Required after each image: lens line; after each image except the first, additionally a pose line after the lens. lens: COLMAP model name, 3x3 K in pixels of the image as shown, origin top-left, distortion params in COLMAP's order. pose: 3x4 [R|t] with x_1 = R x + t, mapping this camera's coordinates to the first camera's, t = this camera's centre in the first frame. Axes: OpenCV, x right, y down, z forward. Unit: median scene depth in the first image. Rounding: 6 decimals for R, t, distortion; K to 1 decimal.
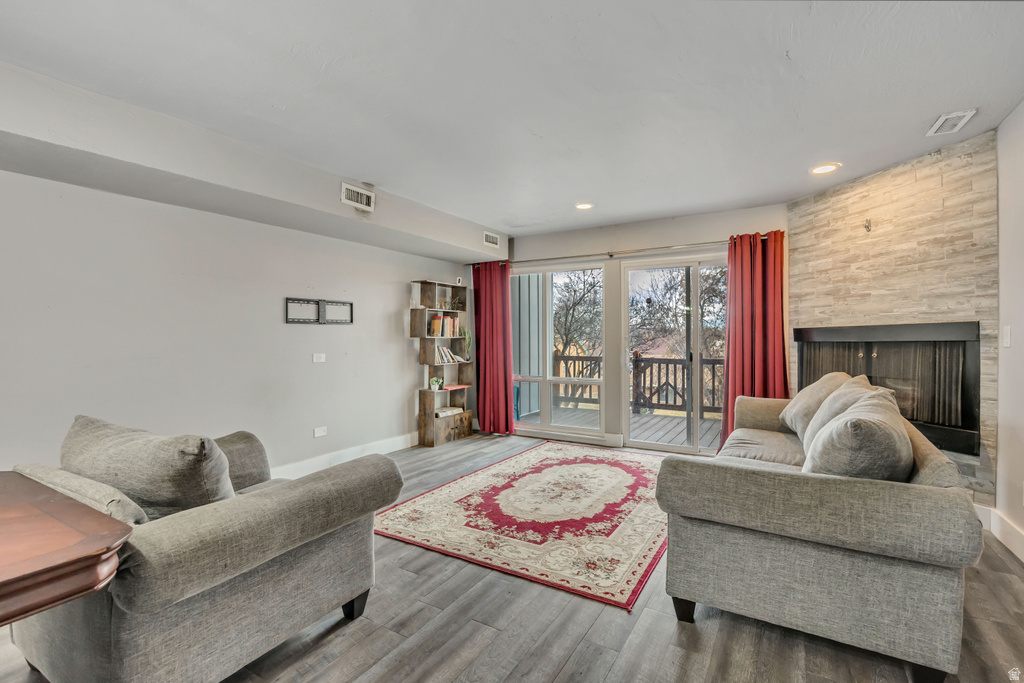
lens RADIAL K [[463.4, 0, 514.4], [0, 463.4, 339.6], [0, 0, 1]] dist [-0.005713, -0.000121]
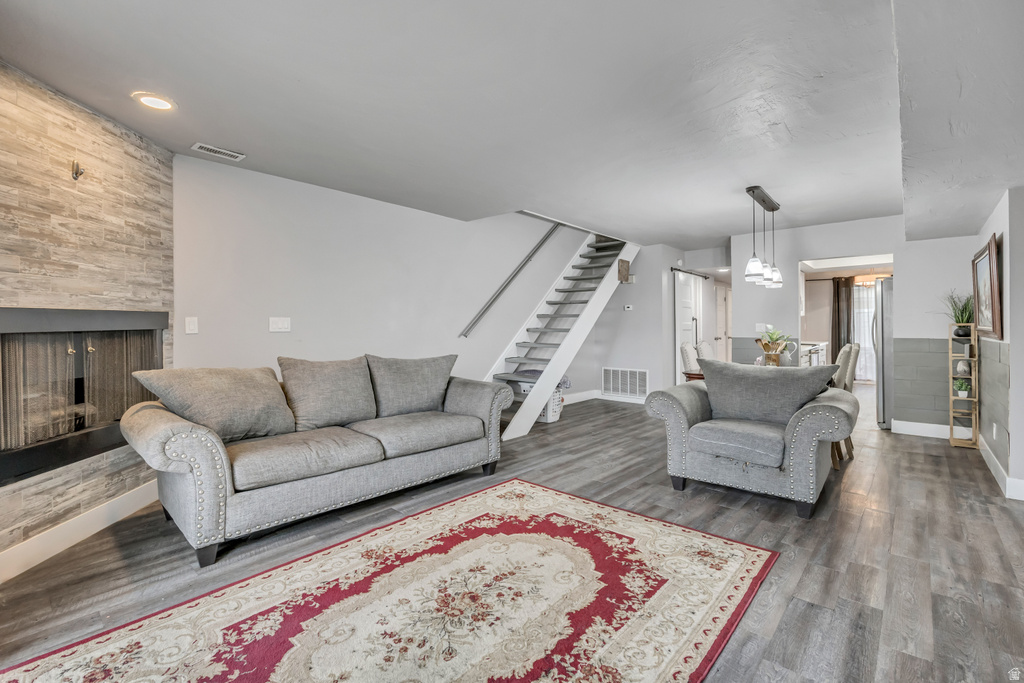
lens RADIAL K [[463.4, 0, 516.5], [0, 463.4, 335.5], [0, 0, 1]] dist [-0.005713, -0.000121]
pose [[-0.985455, 0.005356, 0.169852, -0.038214], [0.009738, 0.999641, 0.024977, -0.001515], [-0.169657, 0.026267, -0.985153, 1.777366]]
